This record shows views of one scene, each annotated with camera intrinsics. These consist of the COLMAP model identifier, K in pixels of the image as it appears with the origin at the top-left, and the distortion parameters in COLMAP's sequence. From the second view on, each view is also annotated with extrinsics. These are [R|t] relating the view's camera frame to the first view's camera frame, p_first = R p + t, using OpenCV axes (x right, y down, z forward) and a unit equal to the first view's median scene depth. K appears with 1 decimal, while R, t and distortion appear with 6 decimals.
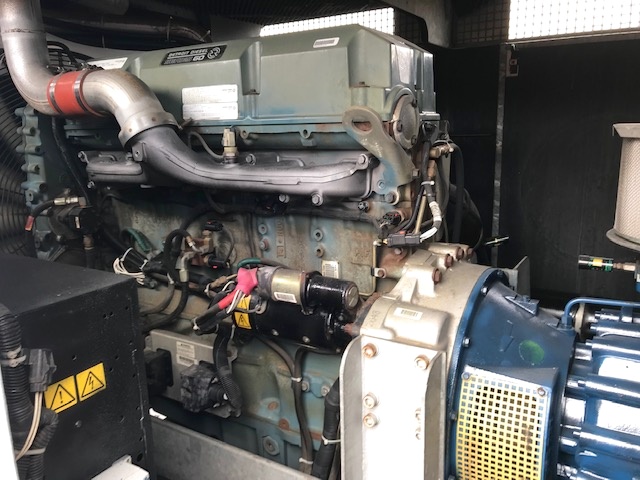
lens RADIAL K [[525.6, 0, 320.0], [0, 525.6, 237.7], [0, 0, 1]] dist [0.018274, 0.003104]
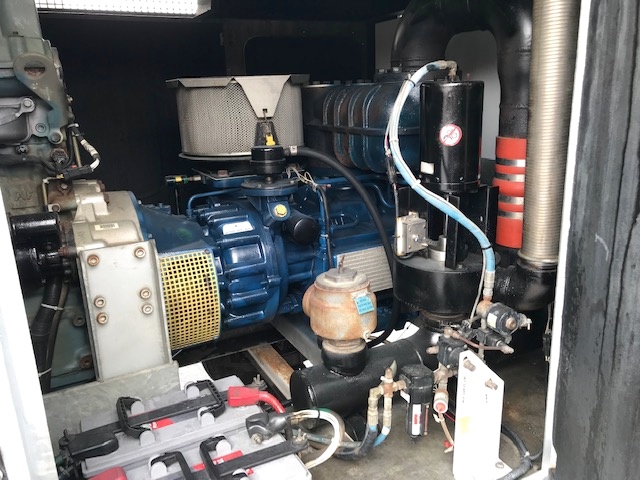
lens RADIAL K [[525.6, 0, 318.9], [0, 525.6, 240.7], [0, 0, 1]] dist [0.018274, 0.003104]
pose [[0.519191, -0.233945, 0.822016, -0.574371], [0.204565, 0.967866, 0.146249, 0.091870], [-0.829815, 0.092225, 0.550365, -0.097274]]
